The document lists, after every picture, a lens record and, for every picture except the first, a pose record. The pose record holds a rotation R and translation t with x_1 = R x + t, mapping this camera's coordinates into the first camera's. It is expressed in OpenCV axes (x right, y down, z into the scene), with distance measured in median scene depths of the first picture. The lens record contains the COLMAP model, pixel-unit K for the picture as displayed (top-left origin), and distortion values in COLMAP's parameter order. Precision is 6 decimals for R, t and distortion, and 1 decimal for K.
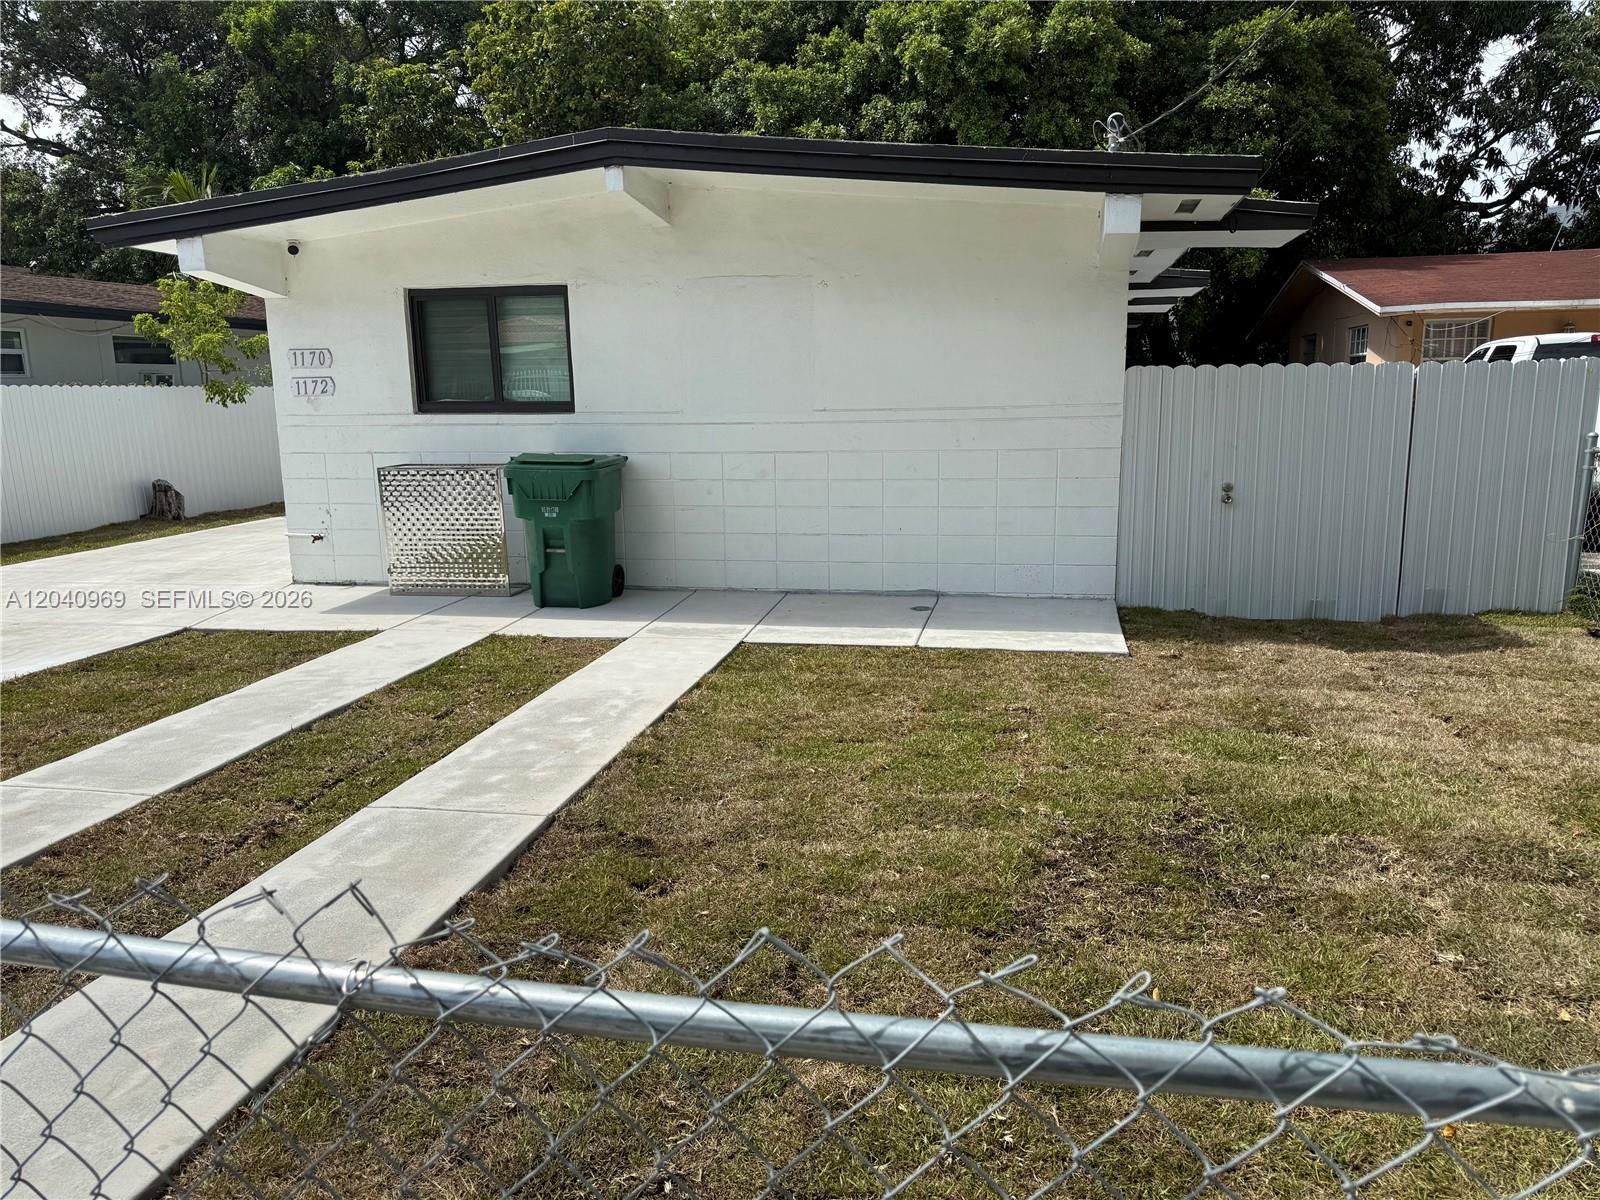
lens RADIAL K [[1137.1, 0, 800.0], [0, 1137.1, 600.0], [0, 0, 1]] dist [0.012963, -0.003393]
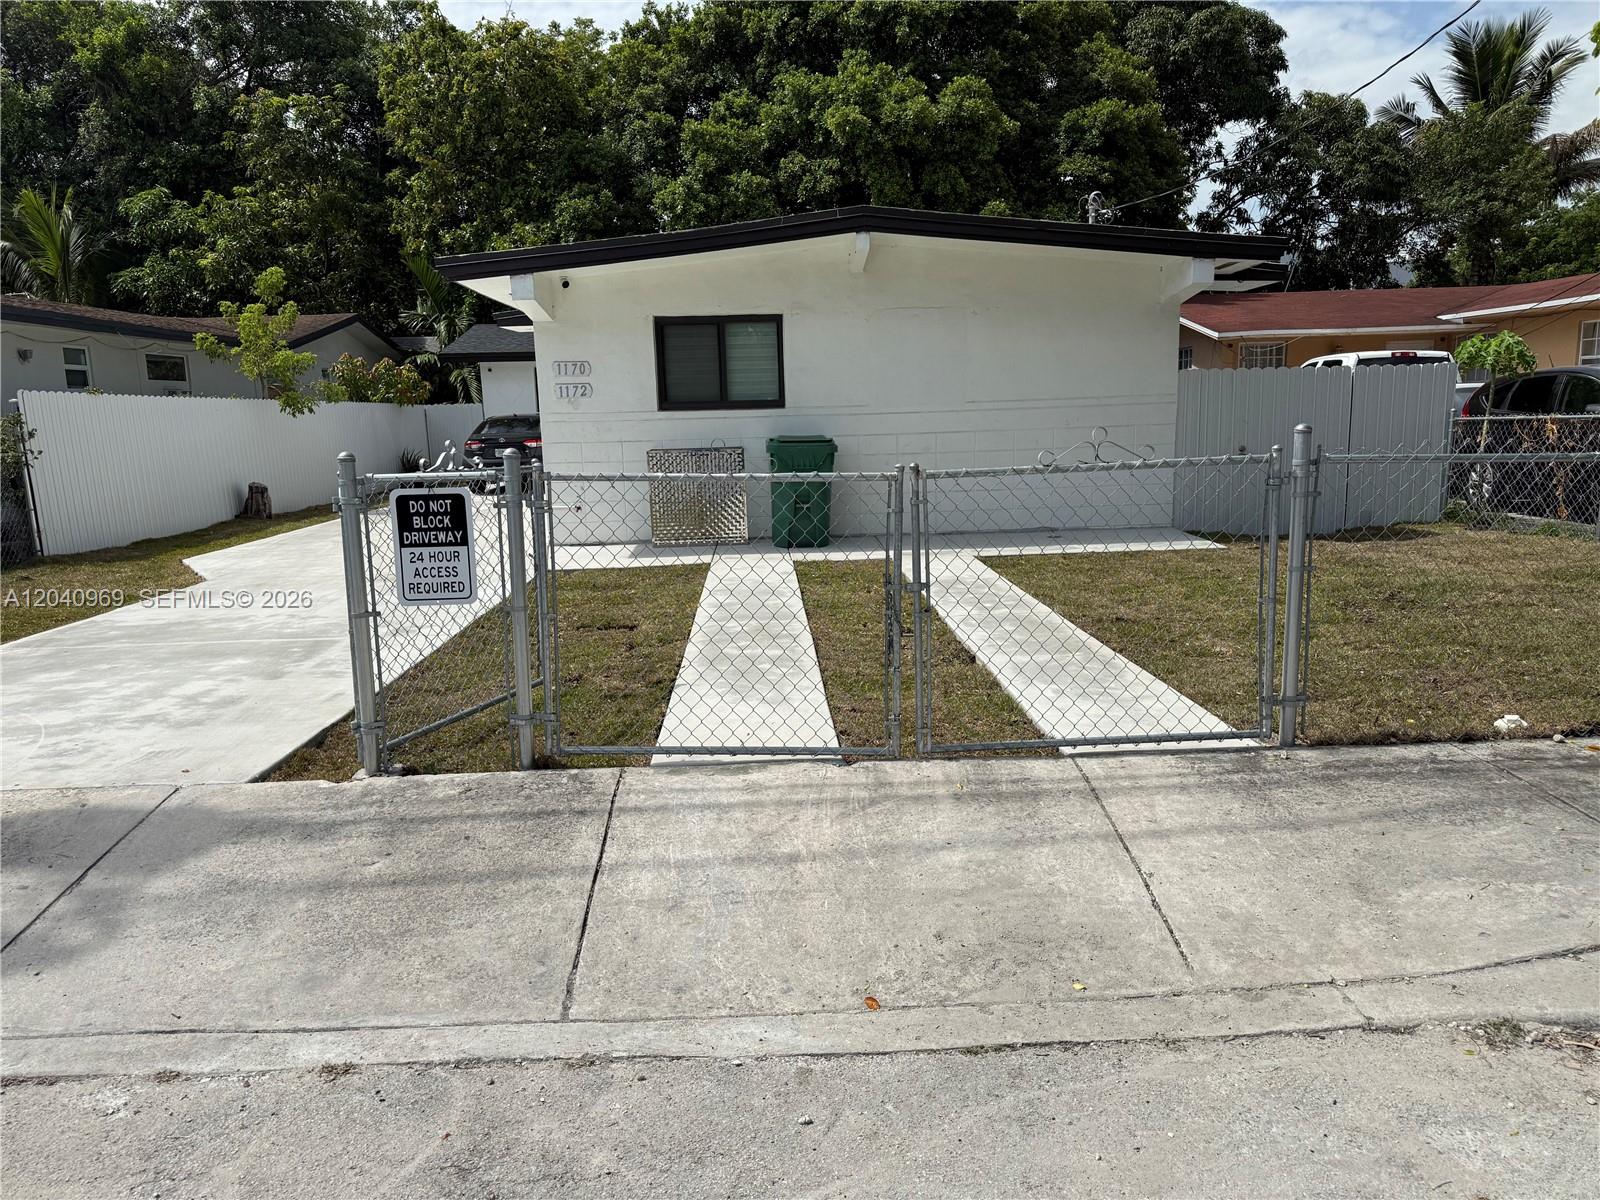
lens RADIAL K [[1114.1, 0, 796.0], [0, 1114.1, 614.0], [0, 0, 1]] dist [0.034494, -0.036791]
pose [[0.975582, -0.049701, 0.213940, -0.283005], [0.050646, 0.998716, 0.001065, 0.047605], [-0.213718, 0.009797, 0.976846, -0.179343]]
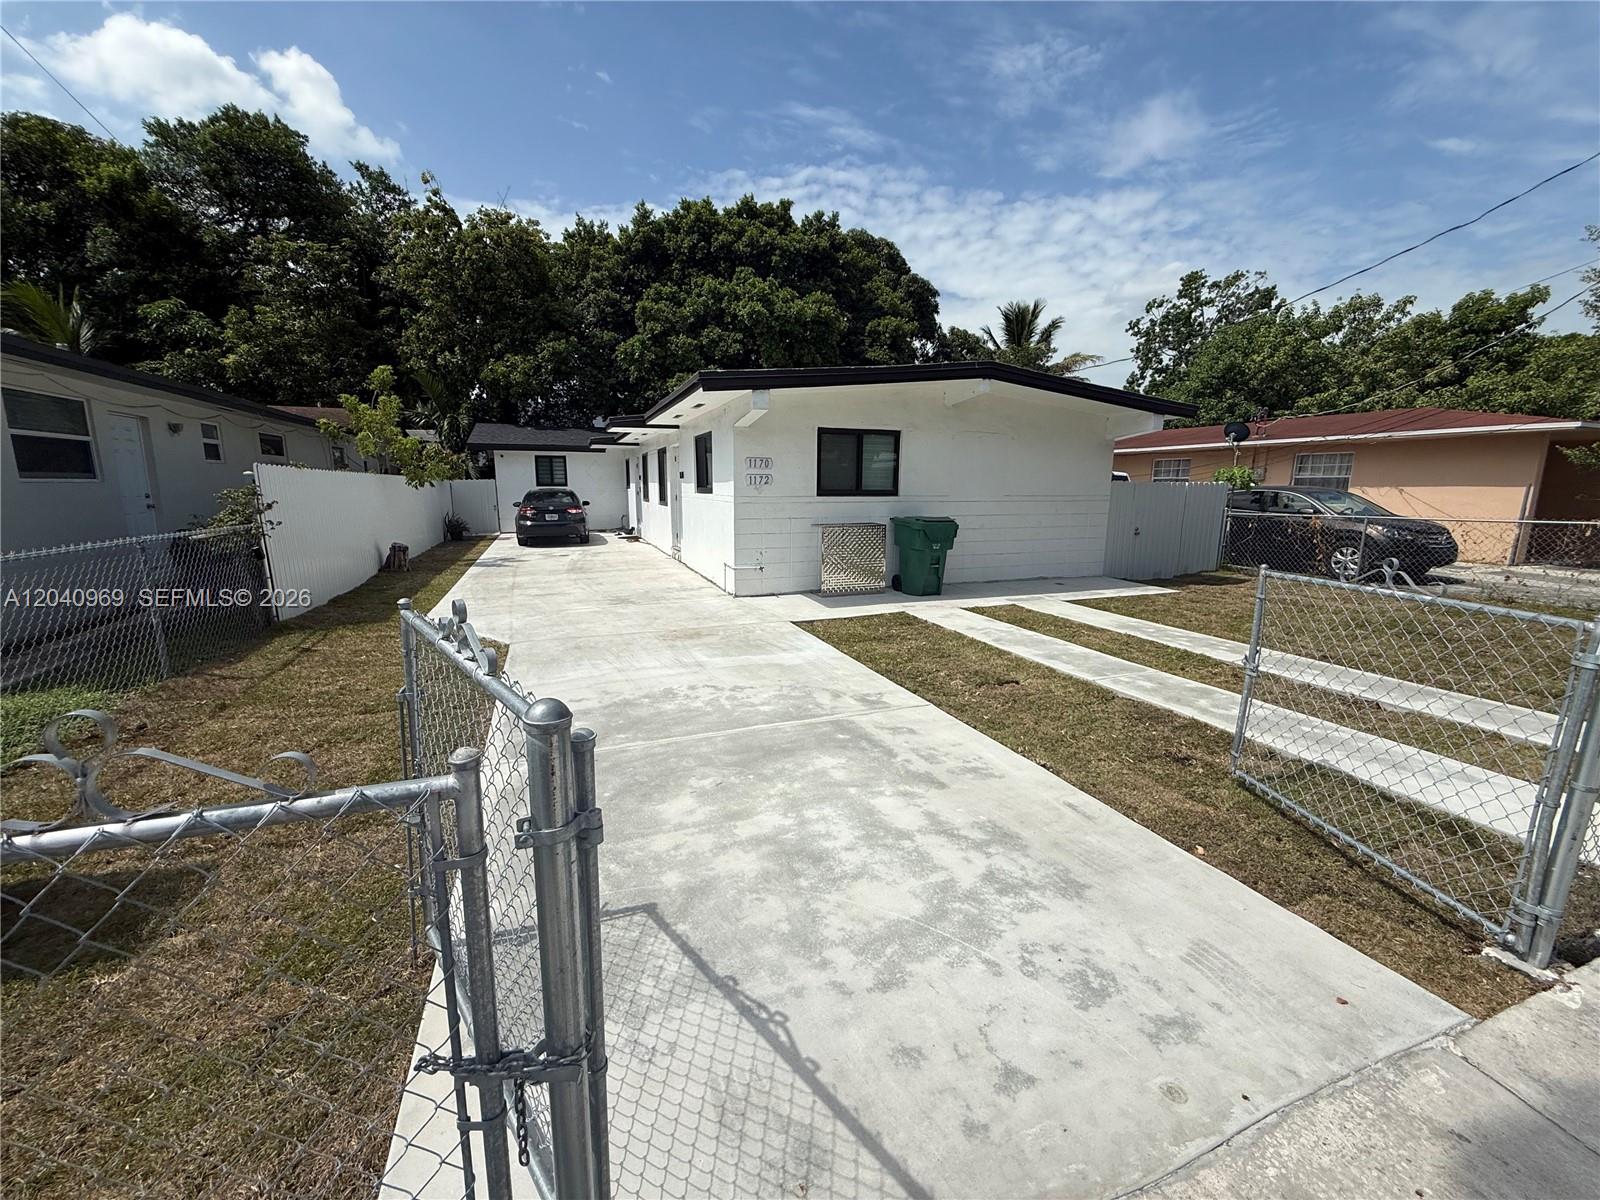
lens RADIAL K [[626.0, 0, 792.9], [0, 626.0, 600.6], [0, 0, 1]] dist [0.000923, -0.000123]
pose [[0.847315, -0.077811, 0.525360, -0.544651], [0.078511, 0.996692, 0.020995, -0.013357], [-0.525255, 0.023458, 0.850621, 0.106776]]
